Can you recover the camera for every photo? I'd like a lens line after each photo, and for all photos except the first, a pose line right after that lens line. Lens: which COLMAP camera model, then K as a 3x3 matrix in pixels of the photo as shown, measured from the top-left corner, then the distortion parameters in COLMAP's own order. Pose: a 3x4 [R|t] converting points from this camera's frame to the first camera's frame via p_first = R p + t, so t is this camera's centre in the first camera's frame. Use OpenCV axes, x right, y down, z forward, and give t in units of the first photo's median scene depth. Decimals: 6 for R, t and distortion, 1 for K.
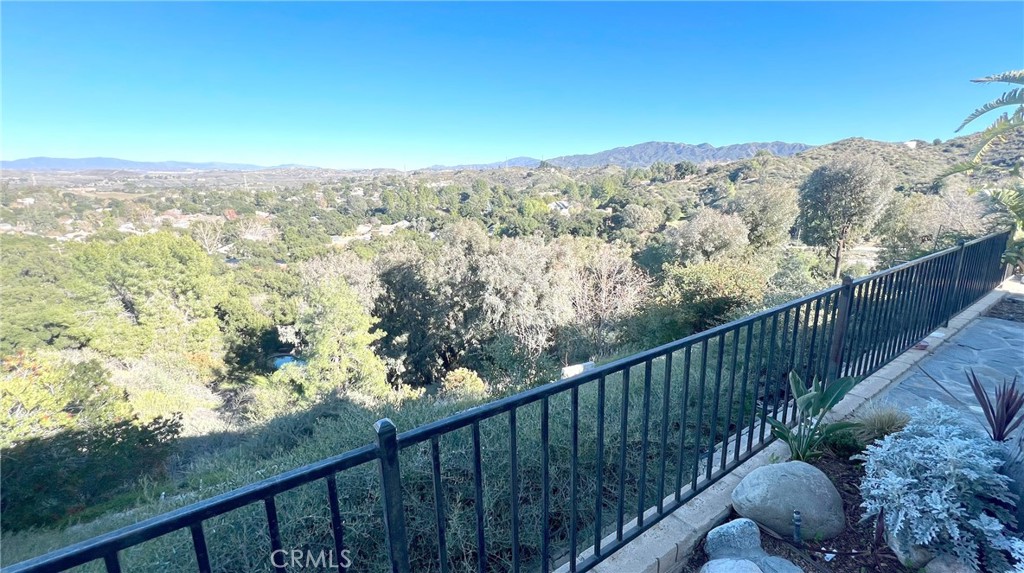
lens RADIAL K [[411.4, 0, 509.3], [0, 411.4, 288.2], [0, 0, 1]] dist [-0.002111, -0.000289]
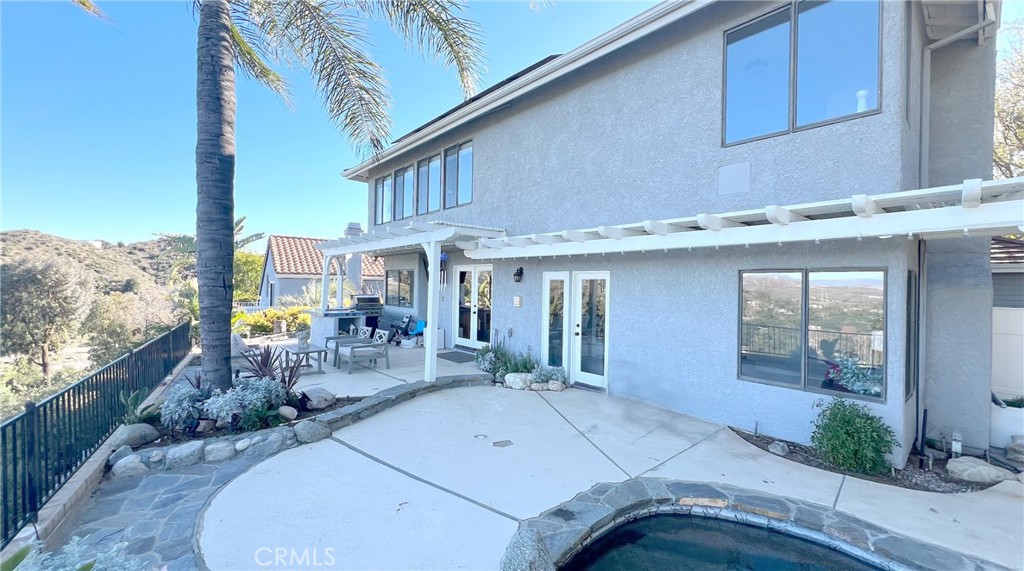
lens RADIAL K [[422.2, 0, 510.8], [0, 422.2, 284.8], [0, 0, 1]] dist [-0.000297, -0.000054]
pose [[0.043543, 0.005676, 0.999035, -0.076152], [0.231536, 0.972701, -0.015618, 0.008329], [-0.971851, 0.231993, 0.041040, -0.064875]]
